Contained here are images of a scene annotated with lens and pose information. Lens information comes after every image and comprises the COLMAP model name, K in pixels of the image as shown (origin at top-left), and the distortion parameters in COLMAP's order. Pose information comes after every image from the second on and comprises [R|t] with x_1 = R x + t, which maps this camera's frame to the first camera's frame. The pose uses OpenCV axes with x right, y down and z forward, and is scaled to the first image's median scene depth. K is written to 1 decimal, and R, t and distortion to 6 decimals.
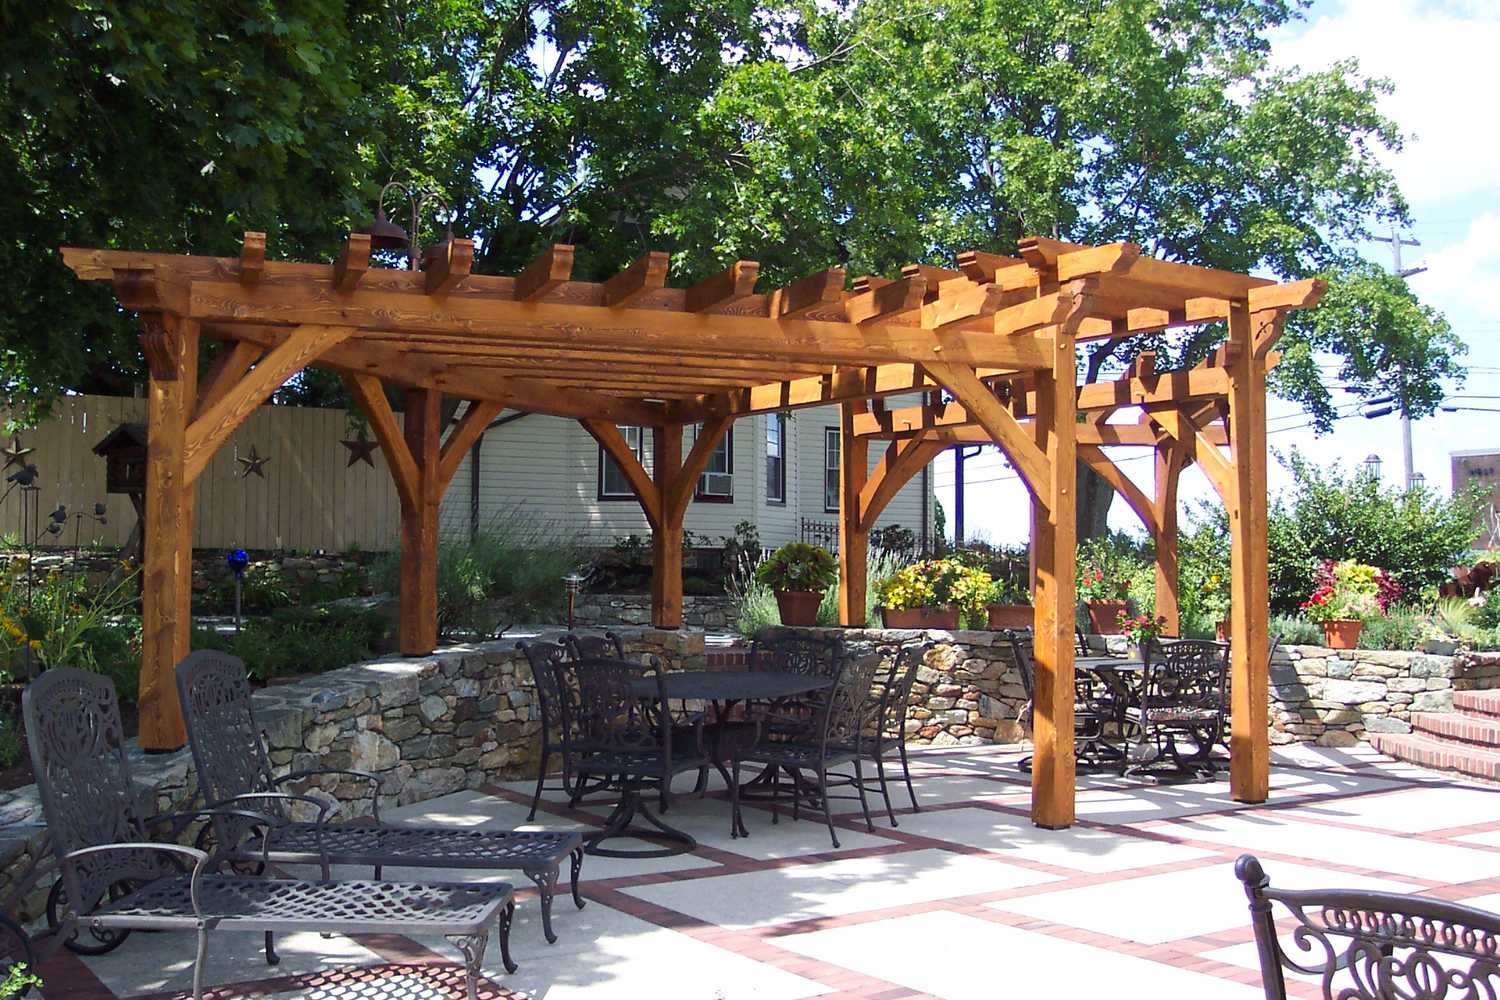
lens RADIAL K [[1666.1, 0, 747.0], [0, 1666.1, 537.9], [0, 0, 1]] dist [-0.162204, 0.312787]
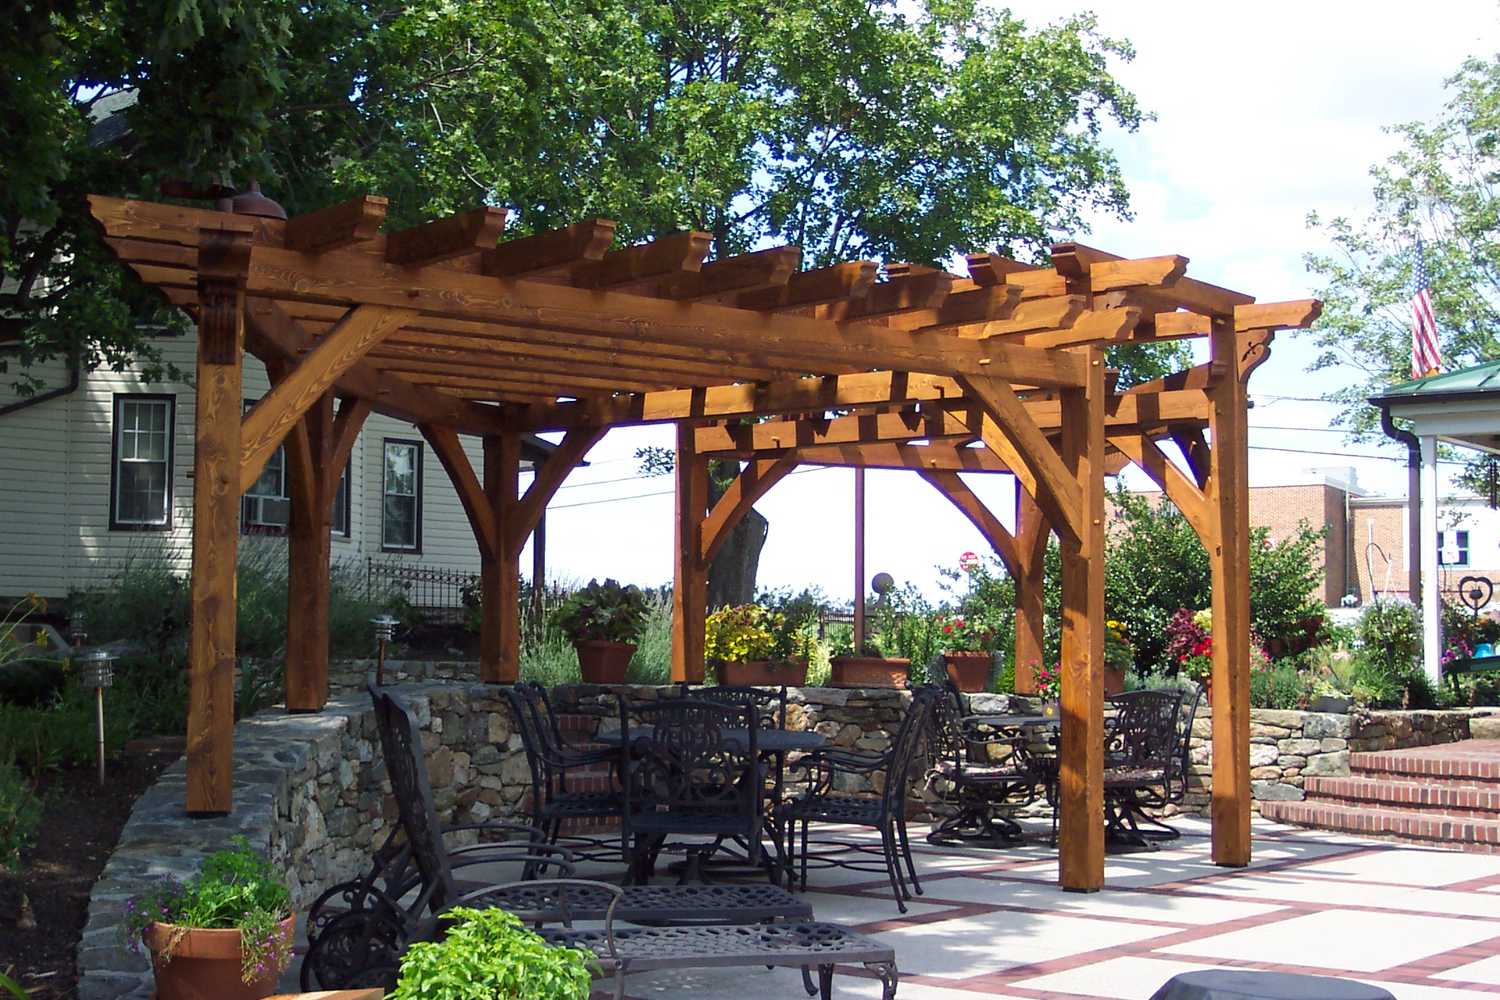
lens RADIAL K [[2306.2, 0, 750.4], [0, 2306.2, 556.3], [0, 0, 1]] dist [-0.061433, 0.163699]
pose [[0.951740, 0.014082, 0.306582, -0.271370], [-0.008793, 0.999788, -0.018625, 0.011721], [-0.306779, 0.015030, 0.951662, -0.108432]]
